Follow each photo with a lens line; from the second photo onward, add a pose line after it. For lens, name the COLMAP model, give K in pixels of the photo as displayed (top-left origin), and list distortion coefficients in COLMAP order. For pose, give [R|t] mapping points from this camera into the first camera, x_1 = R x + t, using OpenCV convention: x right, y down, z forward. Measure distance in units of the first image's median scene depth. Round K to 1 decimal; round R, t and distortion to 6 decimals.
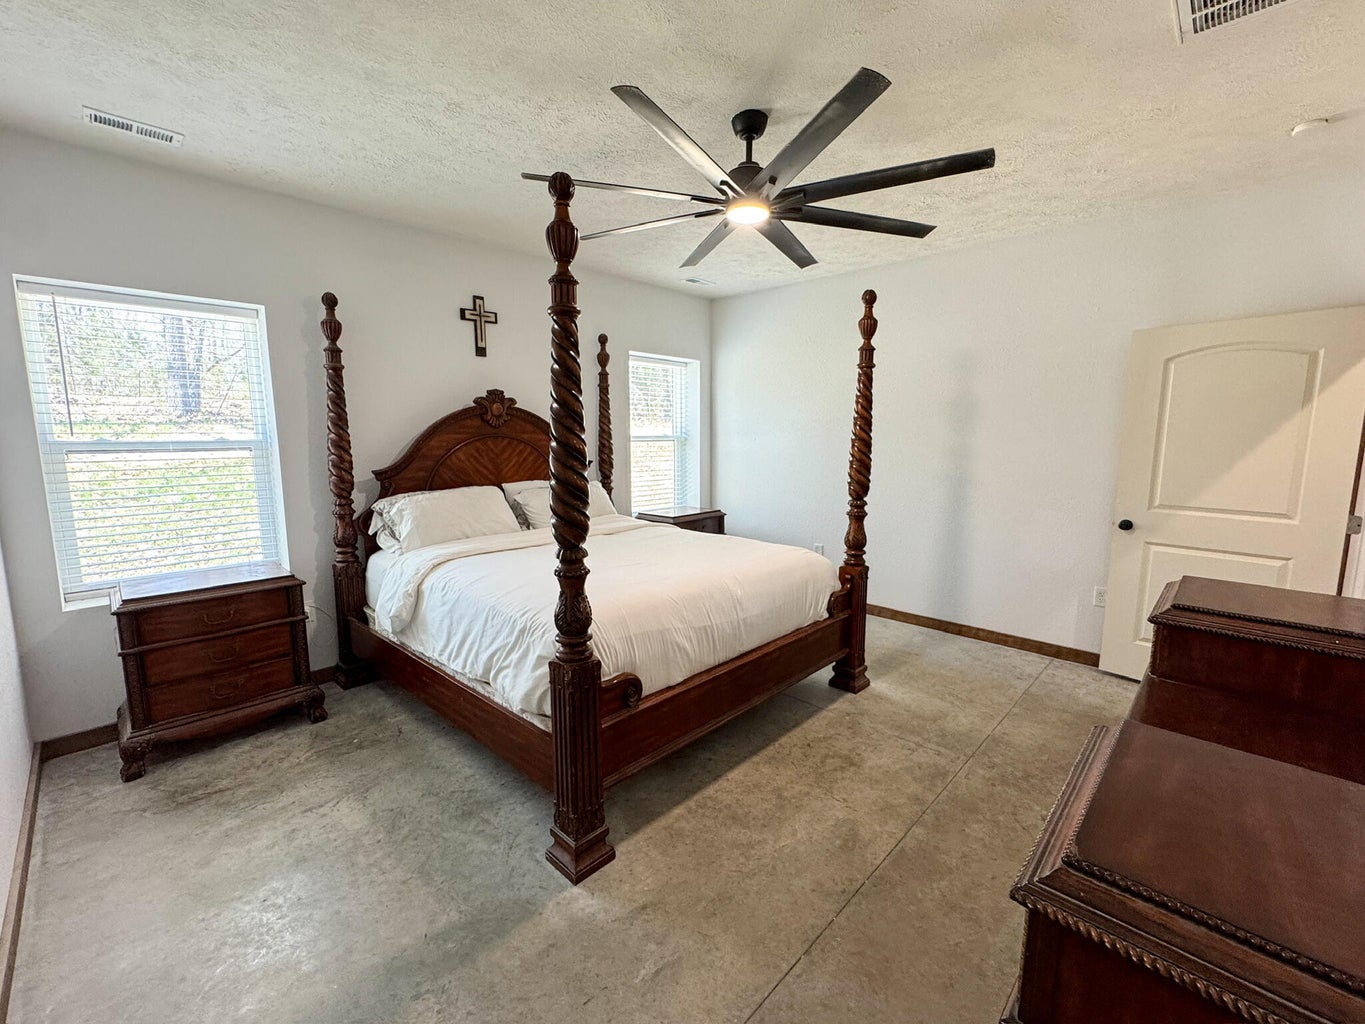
lens RADIAL K [[571.7, 0, 682.5], [0, 571.7, 512.0], [0, 0, 1]] dist [-0.002706, -0.000194]
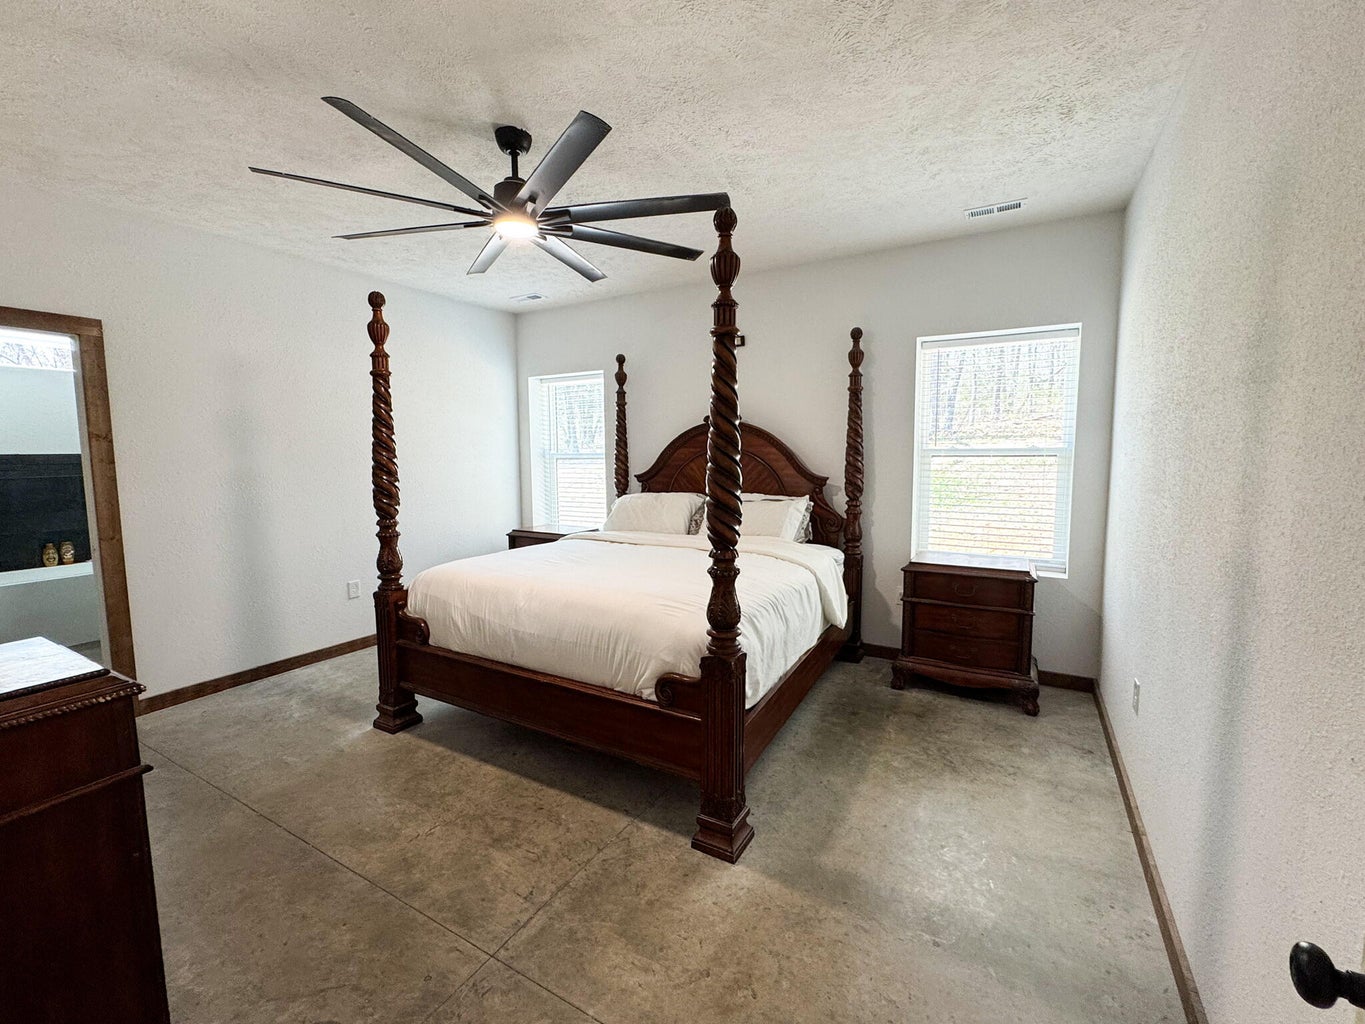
lens RADIAL K [[551.9, 0, 728.2], [0, 551.9, 501.2], [0, 0, 1]] dist [-0.000967, -0.000130]
pose [[0.280938, 0.091627, -0.955342, 0.958394], [-0.118690, 0.991108, 0.060153, -0.121682], [0.952358, 0.096491, 0.289315, 0.902812]]
